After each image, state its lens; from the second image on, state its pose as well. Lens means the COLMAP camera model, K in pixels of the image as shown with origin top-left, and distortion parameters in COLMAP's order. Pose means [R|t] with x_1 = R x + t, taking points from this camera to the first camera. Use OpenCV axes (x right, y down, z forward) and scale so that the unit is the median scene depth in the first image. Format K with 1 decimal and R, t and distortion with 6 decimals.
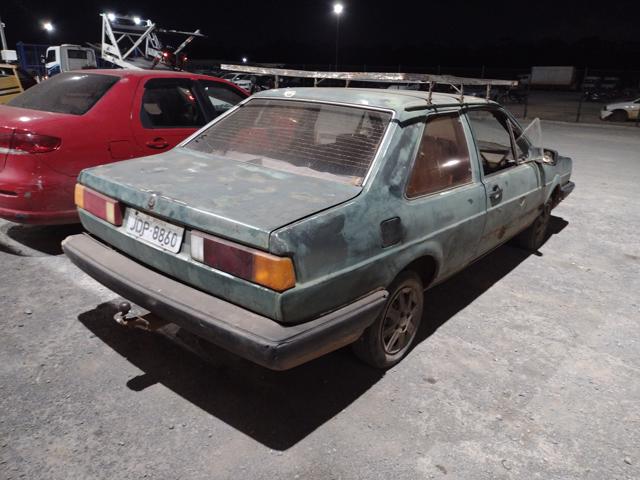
lens RADIAL K [[483.0, 0, 314.4], [0, 483.0, 239.2], [0, 0, 1]] dist [0.067441, -0.117719]
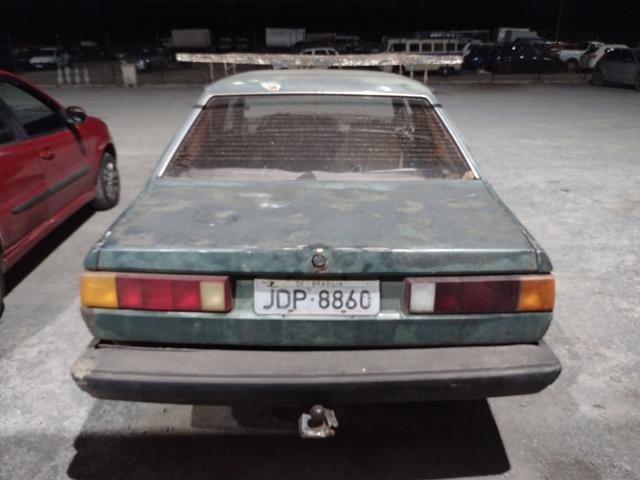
lens RADIAL K [[483.0, 0, 314.4], [0, 483.0, 239.2], [0, 0, 1]] dist [0.067441, -0.117719]
pose [[0.771798, -0.275263, 0.573200, -0.736920], [0.239227, 0.960914, 0.139339, -0.206905], [-0.589150, 0.029583, 0.807482, 0.425727]]
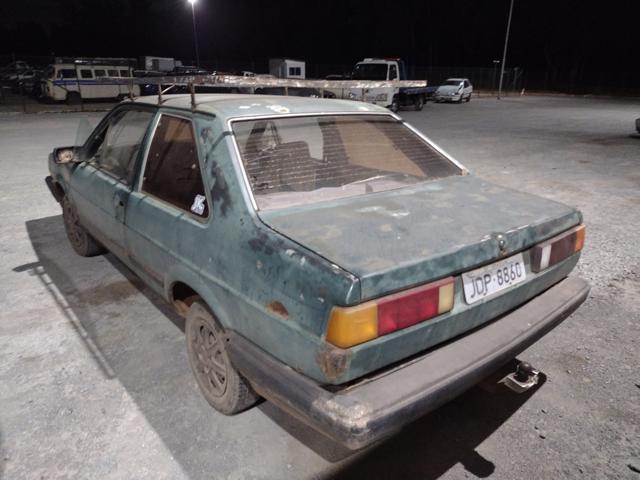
lens RADIAL K [[483.0, 0, 314.4], [0, 483.0, 239.2], [0, 0, 1]] dist [0.067441, -0.117719]
pose [[0.196638, -0.348245, 0.916547, -1.182583], [0.310871, 0.908711, 0.278573, -0.427342], [-0.929888, 0.230150, 0.286946, 1.055633]]
